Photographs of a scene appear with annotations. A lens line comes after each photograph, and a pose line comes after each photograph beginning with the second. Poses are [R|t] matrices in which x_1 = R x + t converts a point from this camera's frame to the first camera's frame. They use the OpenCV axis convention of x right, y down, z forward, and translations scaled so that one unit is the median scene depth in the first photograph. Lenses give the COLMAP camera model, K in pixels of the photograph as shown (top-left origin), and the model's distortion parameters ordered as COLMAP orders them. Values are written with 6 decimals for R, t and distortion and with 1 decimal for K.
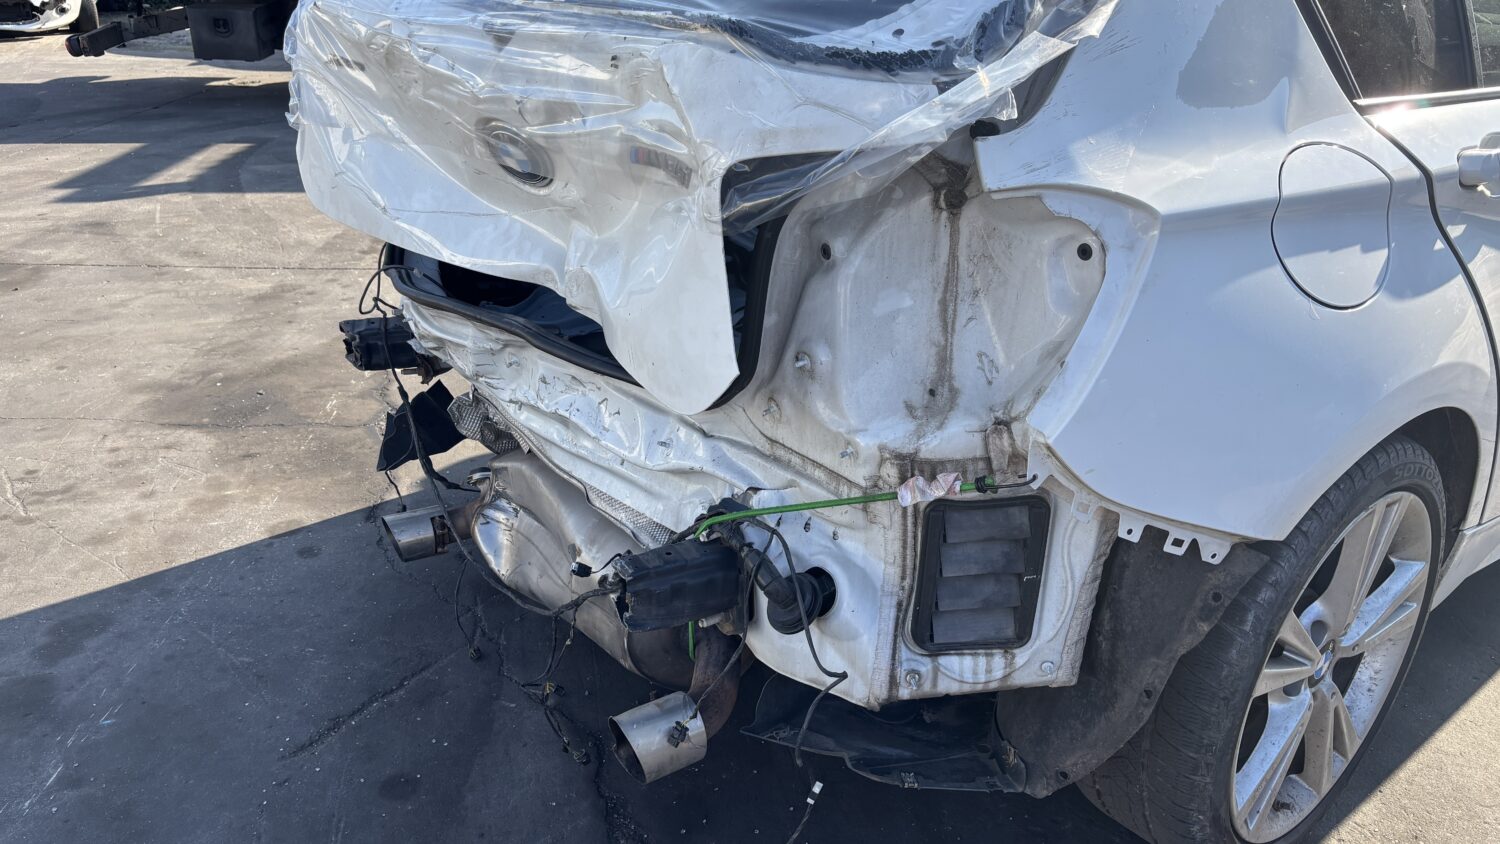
lens RADIAL K [[1123.1, 0, 759.7], [0, 1123.1, 424.9], [0, 0, 1]] dist [0.157655, -0.278203]
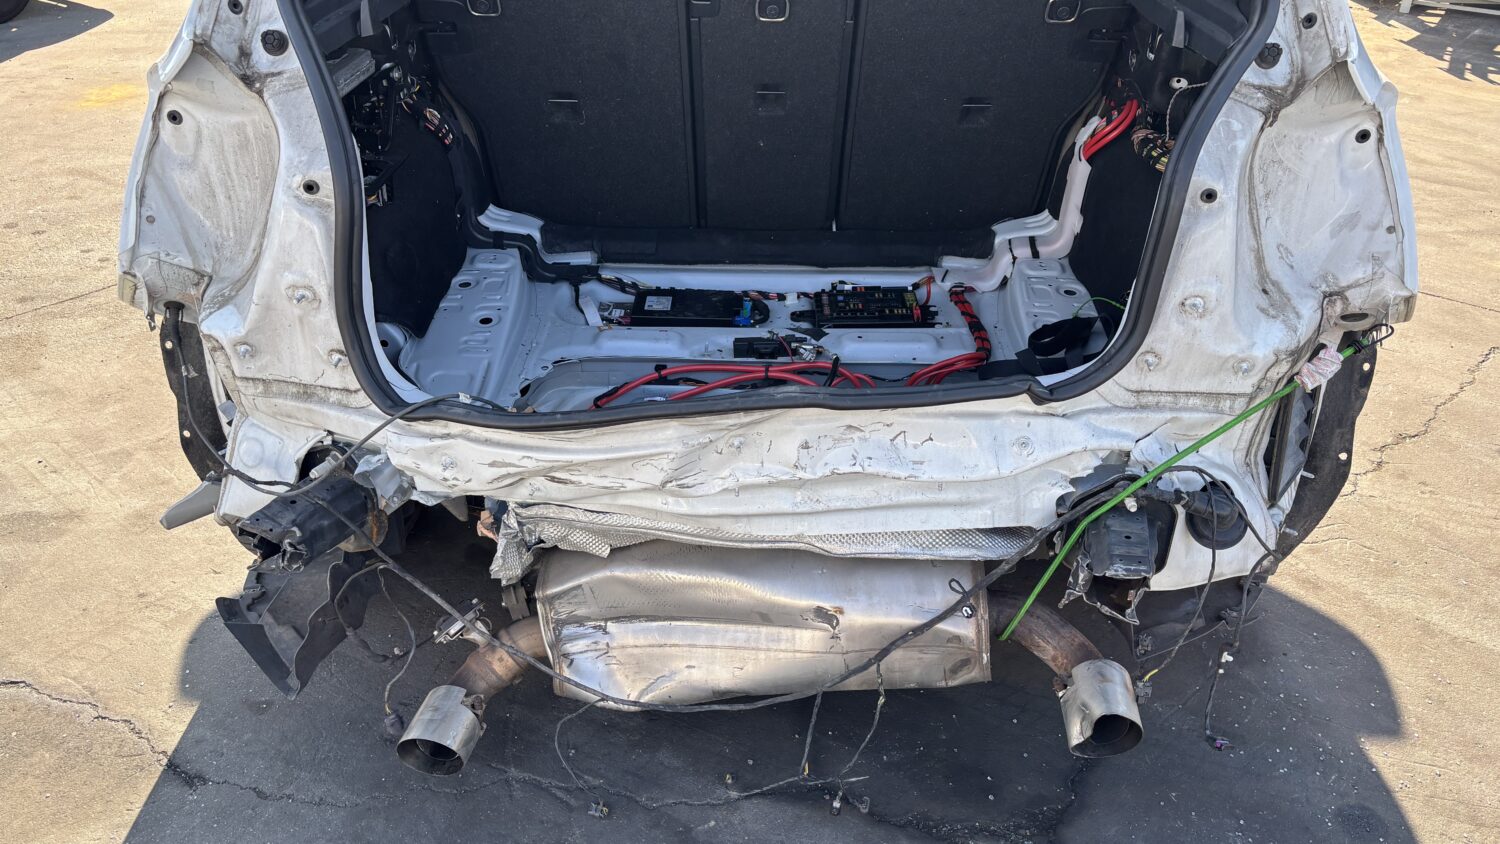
lens RADIAL K [[1131.9, 0, 748.8], [0, 1131.9, 432.2], [0, 0, 1]] dist [0.044745, -0.054139]
pose [[0.645495, -0.407059, 0.646250, -0.902870], [0.316644, 0.912622, 0.258567, -0.332627], [-0.695034, 0.037728, 0.717986, 0.511966]]
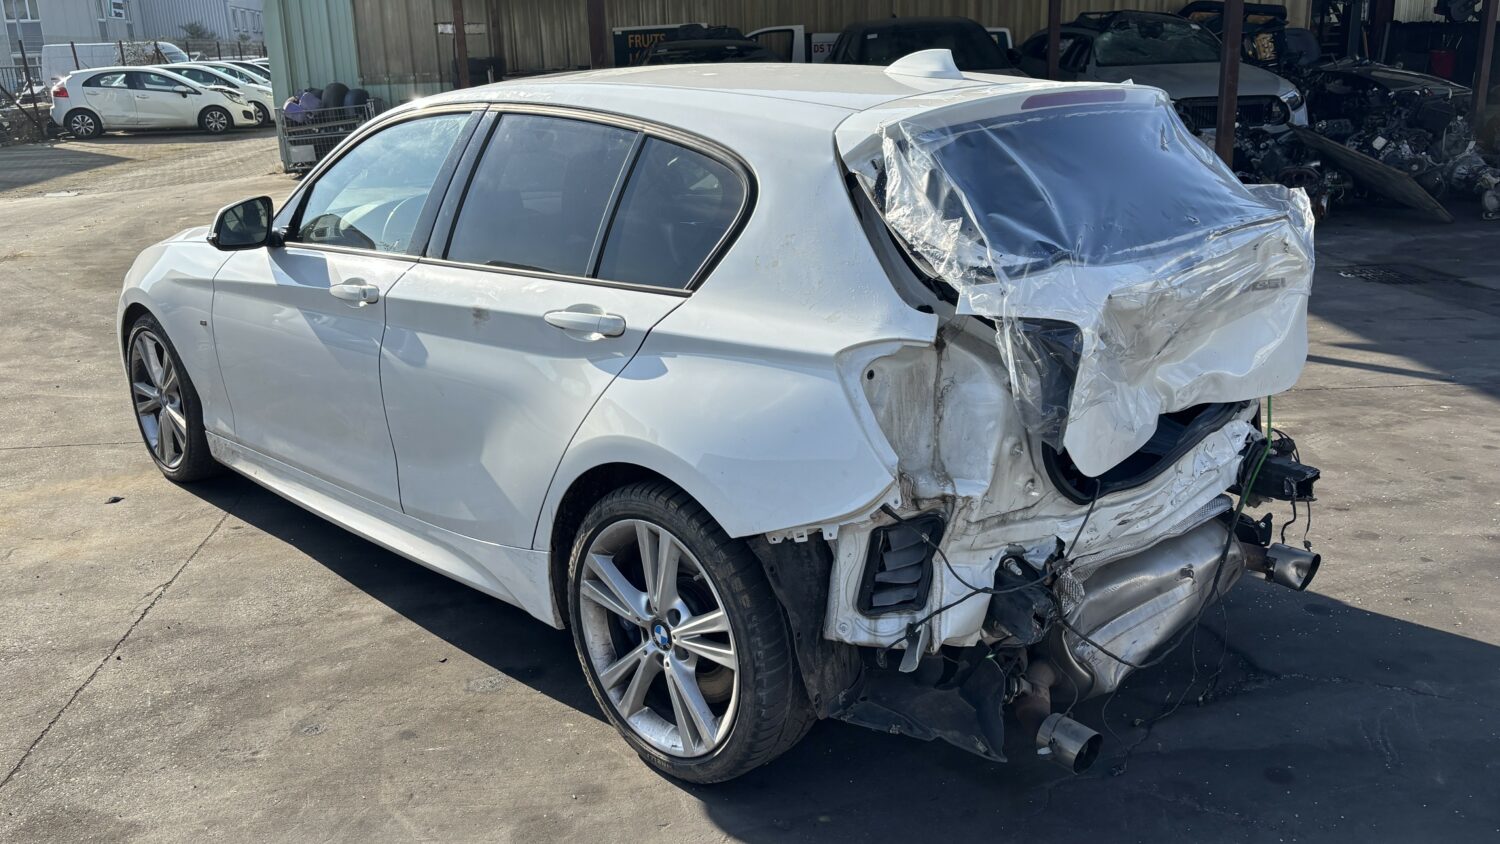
lens RADIAL K [[1216.2, 0, 752.0], [0, 1216.2, 371.2], [0, 0, 1]] dist [0.011398, 0.001295]
pose [[-0.075202, -0.270075, 0.959898, -2.009309], [0.430571, 0.859465, 0.275550, -1.013201], [-0.899418, 0.434027, 0.051653, 1.666029]]
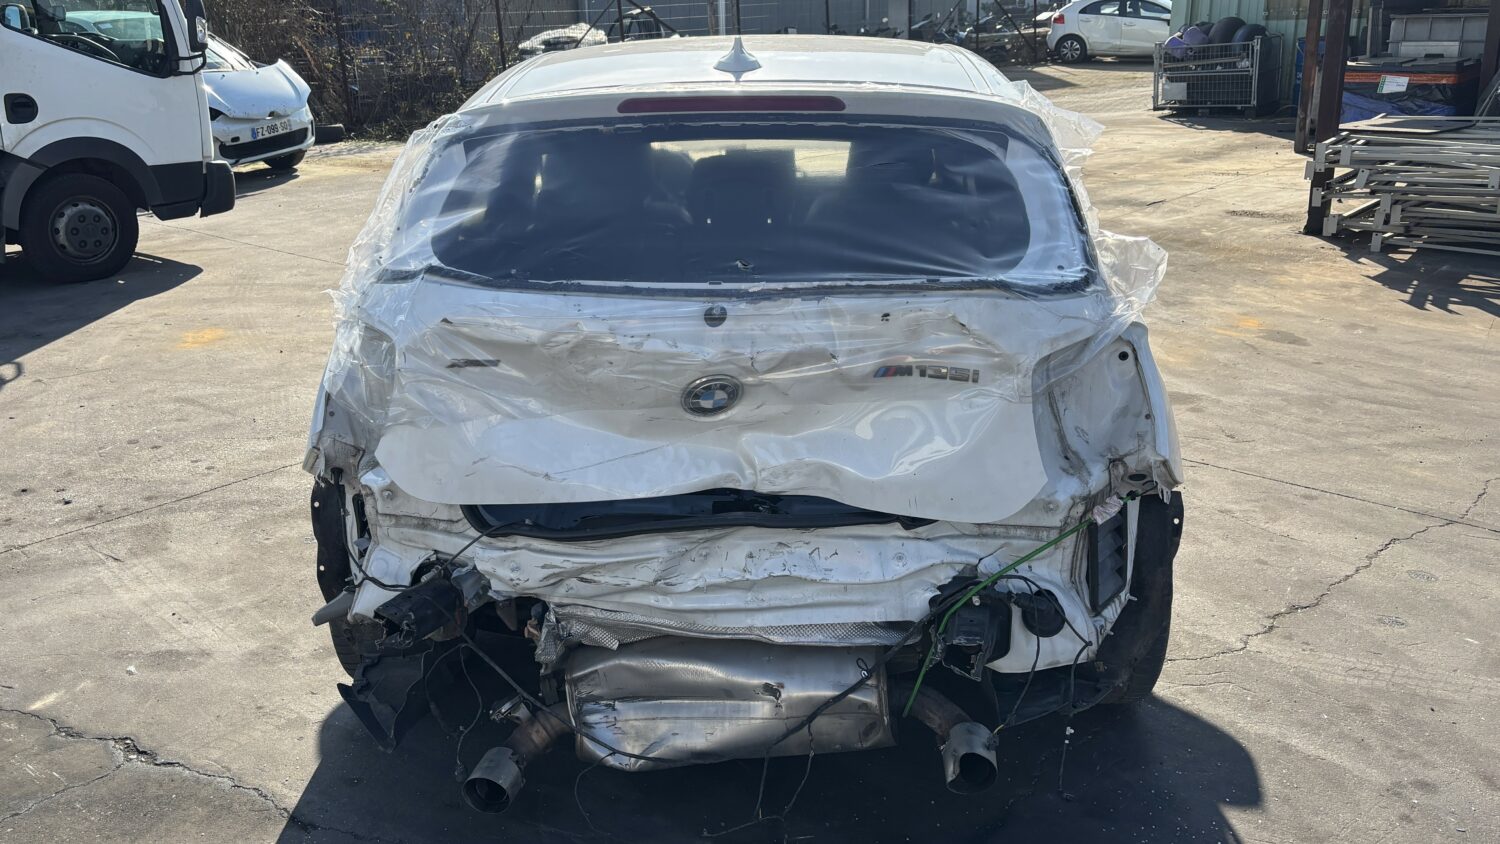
lens RADIAL K [[1240.3, 0, 678.6], [0, 1240.3, 371.9], [0, 0, 1]] dist [0.014919, -0.000785]
pose [[0.697997, -0.235930, 0.676120, -1.343475], [0.324101, 0.946012, -0.004479, -0.301532], [-0.638561, 0.222257, 0.736778, -0.002602]]
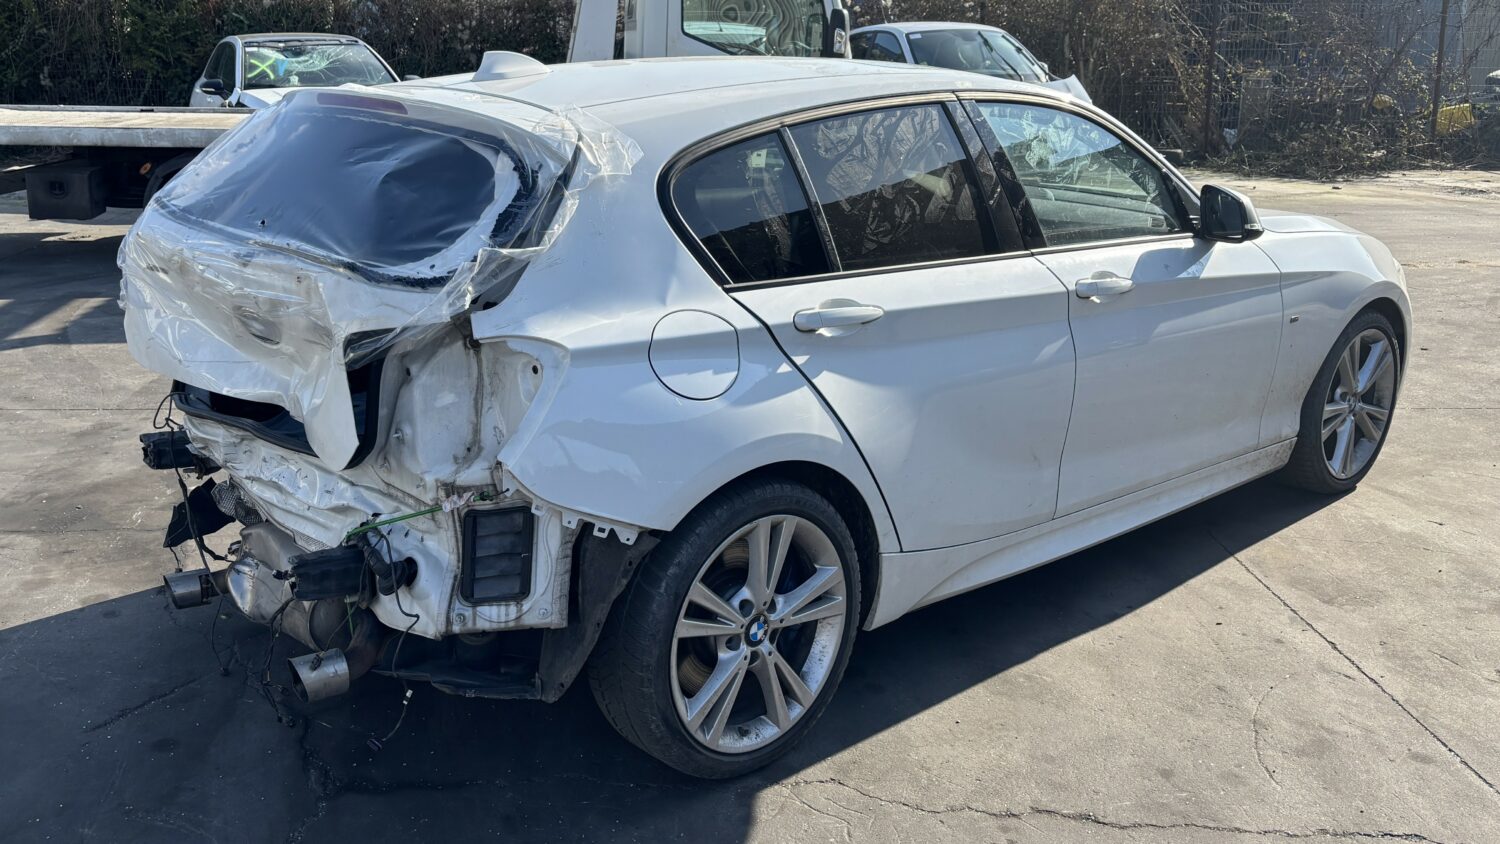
lens RADIAL K [[1330.0, 0, 665.7], [0, 1330.0, 358.6], [0, 0, 1]] dist [0.132305, -0.308775]
pose [[0.999811, -0.018756, 0.005057, 0.422553], [0.019356, 0.983876, -0.177801, 0.194040], [-0.001640, 0.177866, 0.984053, -1.007042]]
